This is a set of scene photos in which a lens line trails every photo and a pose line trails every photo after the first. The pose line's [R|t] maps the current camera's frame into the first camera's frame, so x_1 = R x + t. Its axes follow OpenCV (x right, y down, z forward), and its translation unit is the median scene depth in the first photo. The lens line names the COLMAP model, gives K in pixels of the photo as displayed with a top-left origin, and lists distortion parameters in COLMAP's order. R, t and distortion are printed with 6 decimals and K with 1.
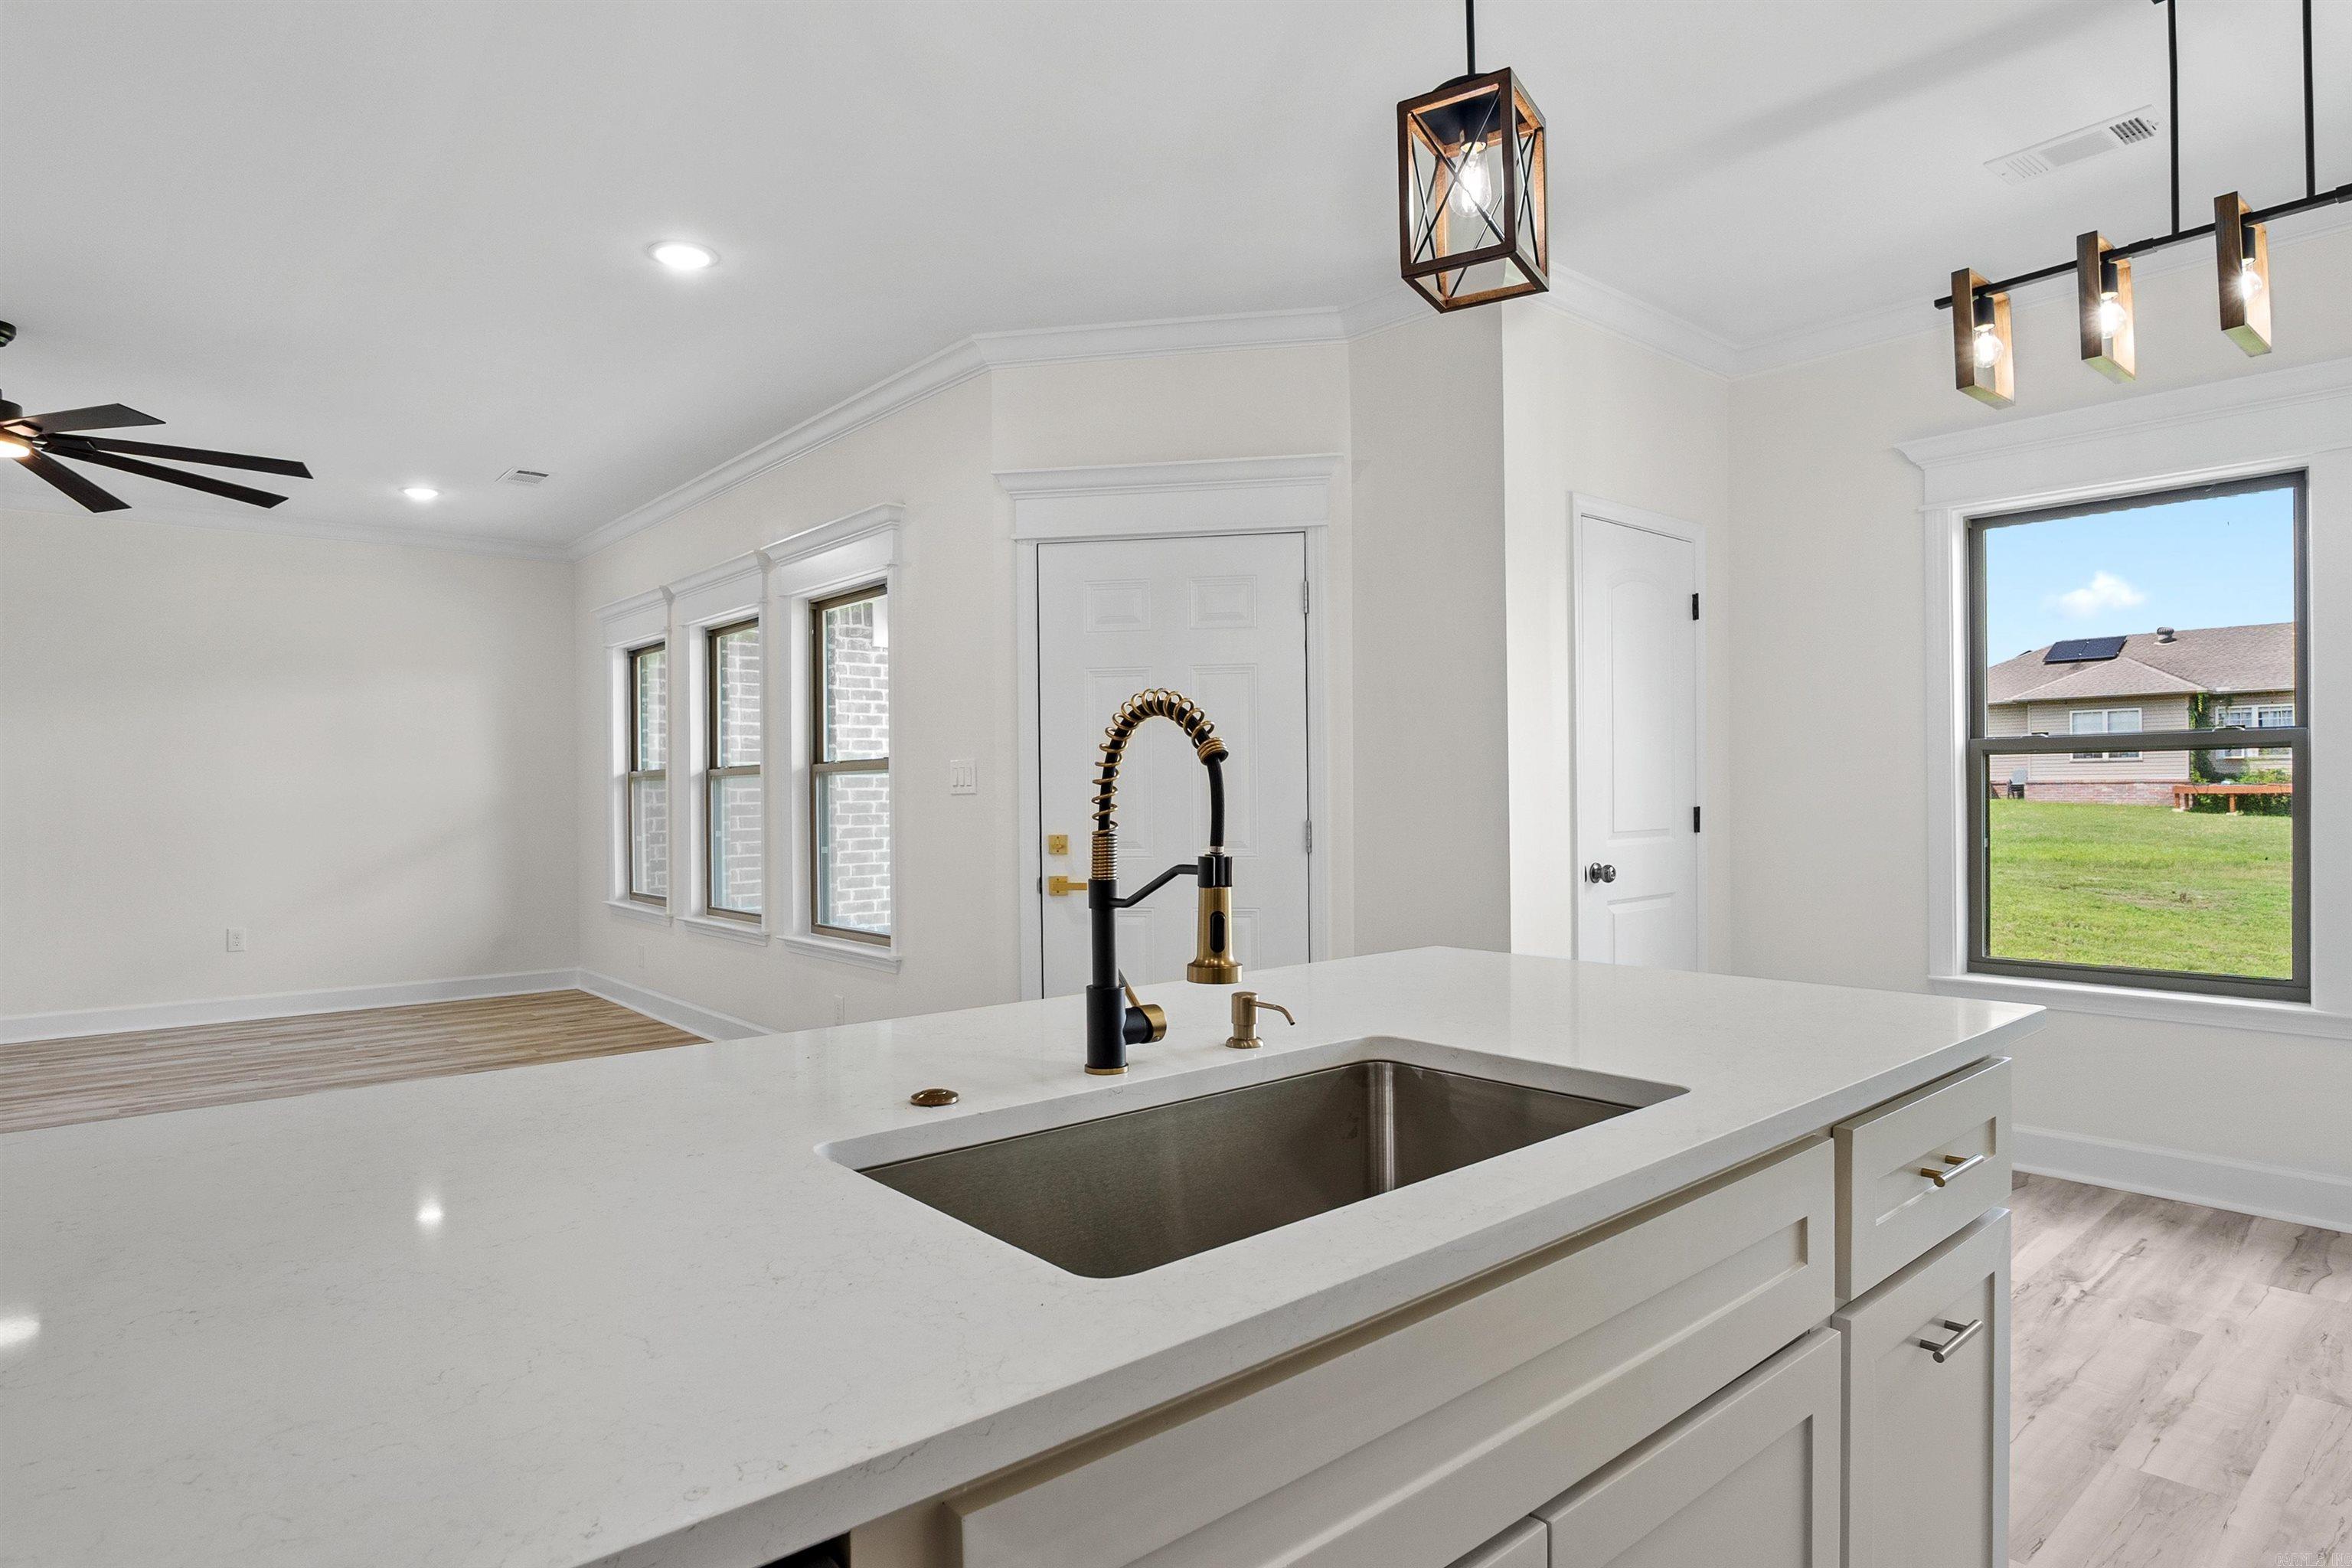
lens RADIAL K [[1286.9, 0, 1171.7], [0, 1286.9, 796.5], [0, 0, 1]] dist [-0.027809, 0.006085]
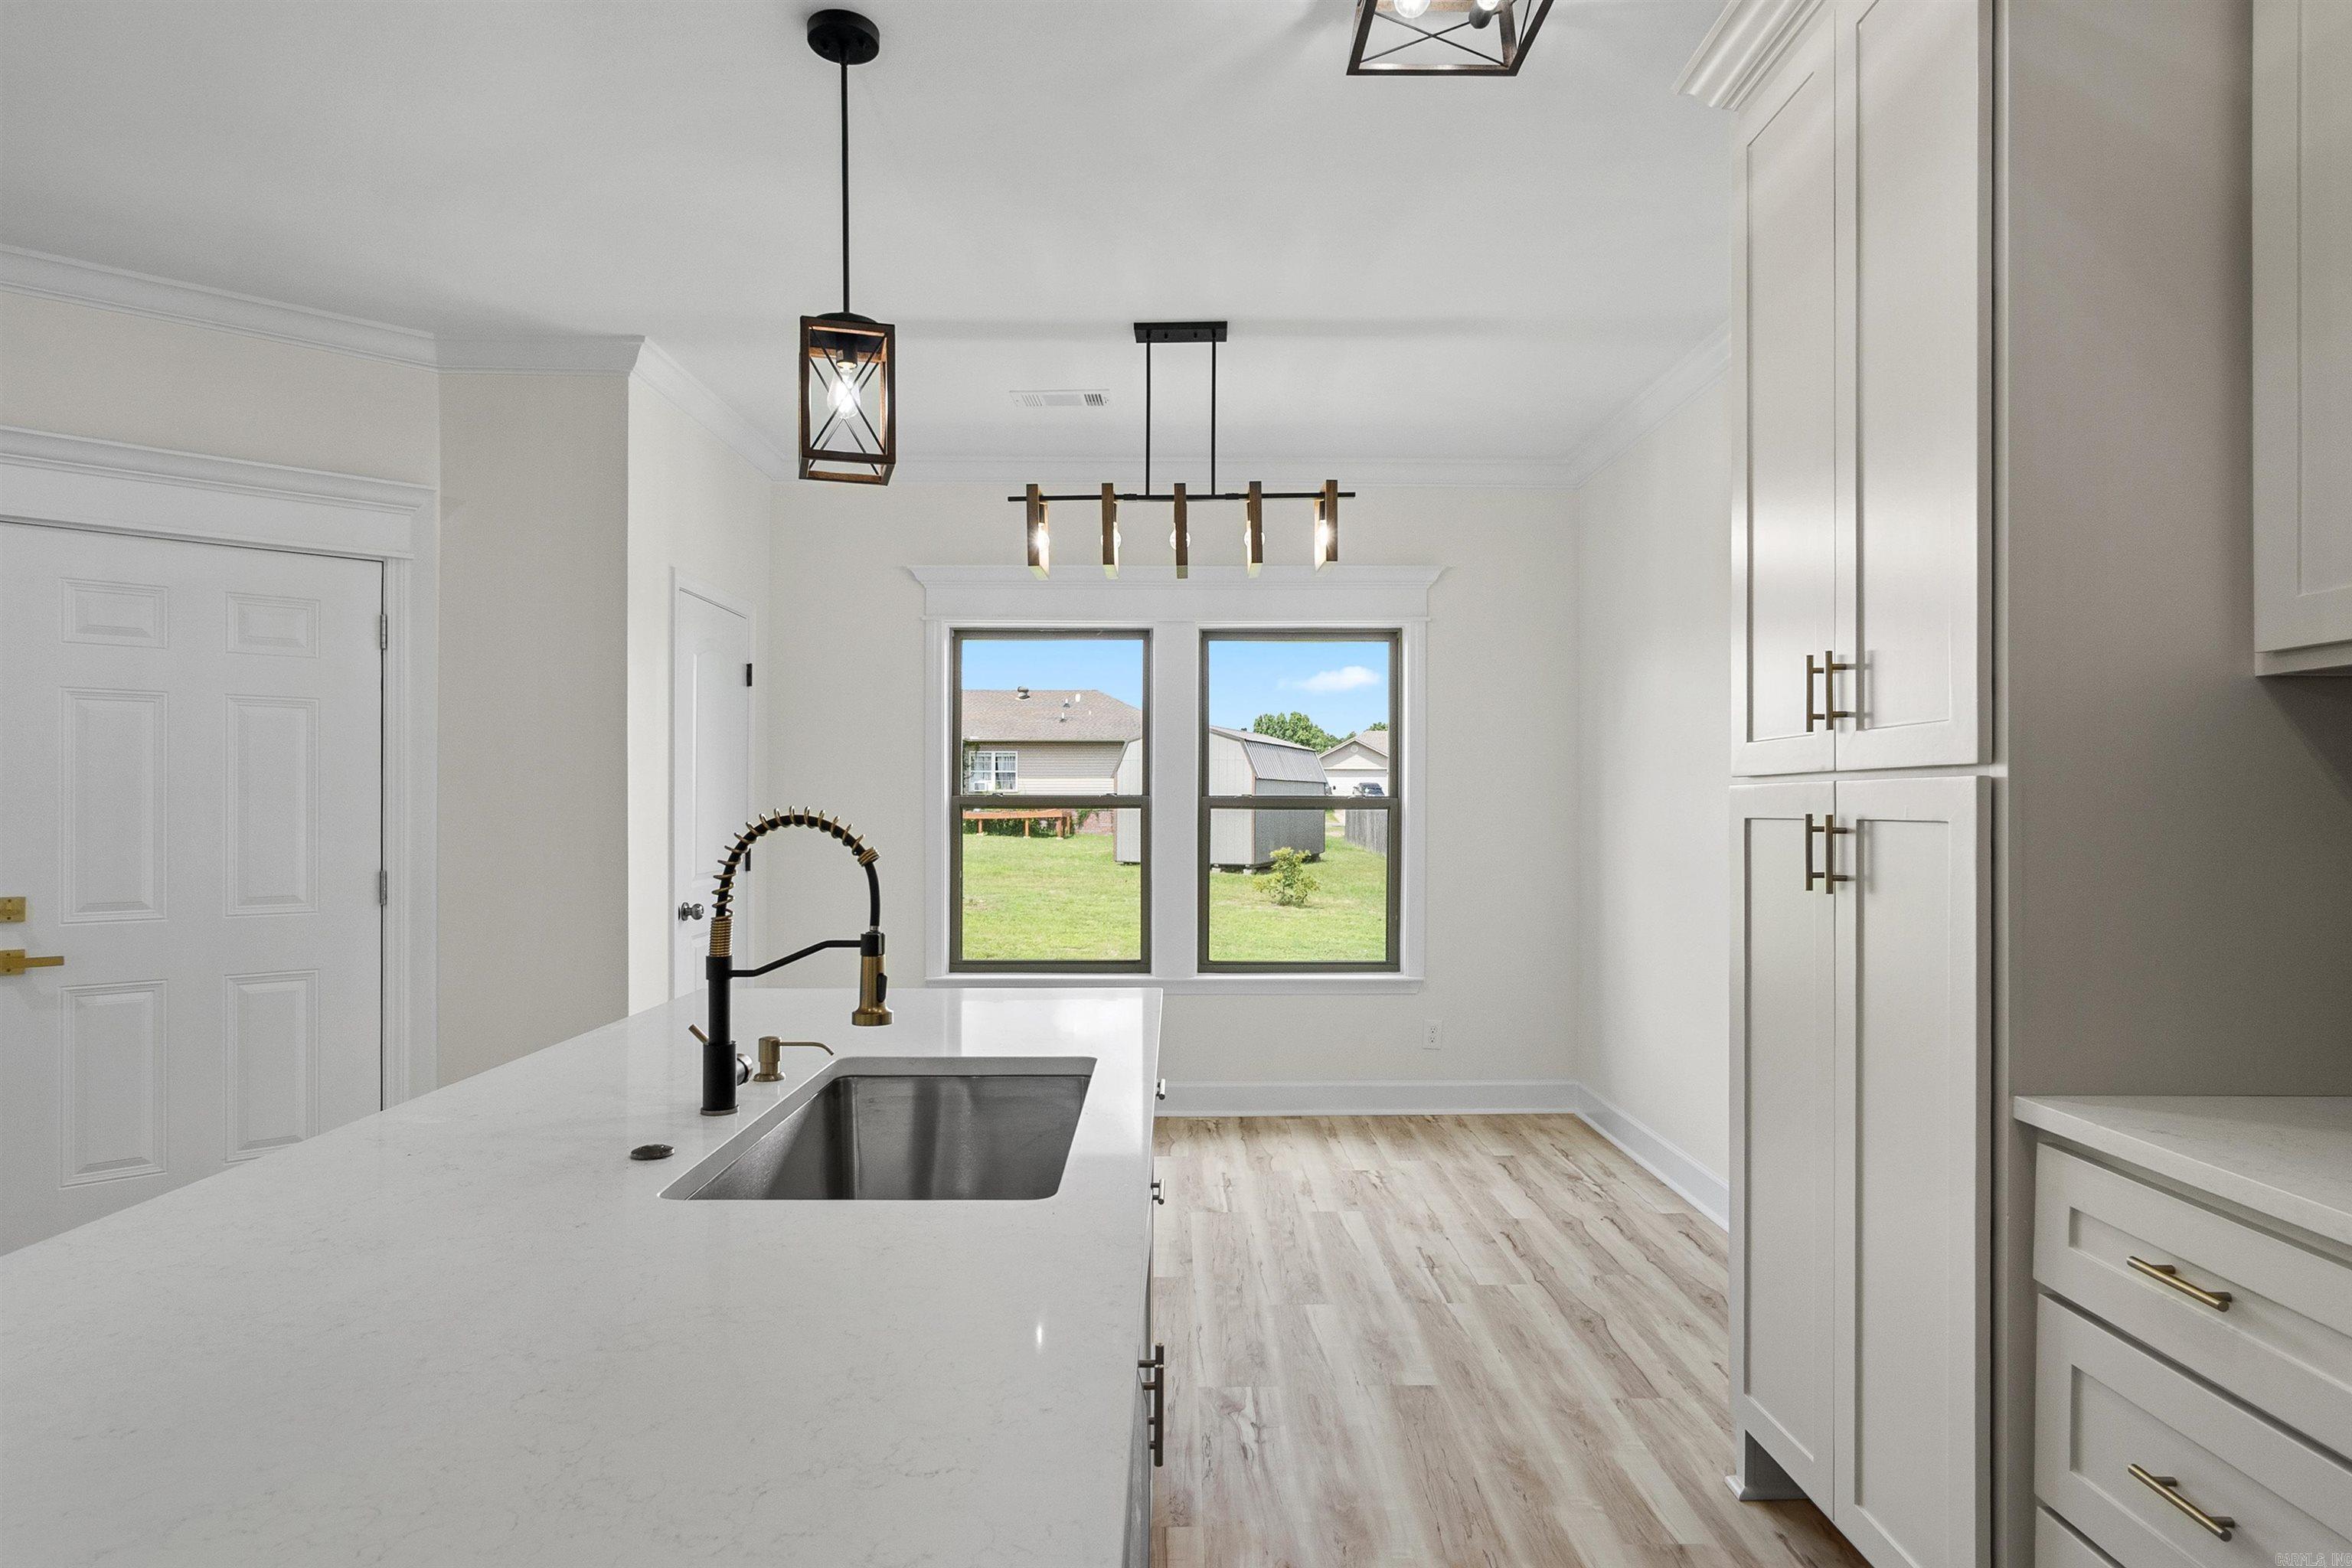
lens RADIAL K [[1286.9, 0, 1170.3], [0, 1286.9, 807.5], [0, 0, 1]] dist [-0.027809, 0.006085]
pose [[0.650748, 0.009380, 0.759236, -0.376389], [-0.004735, 0.999954, -0.008295, -0.036549], [-0.759279, 0.001803, 0.650763, -0.064628]]
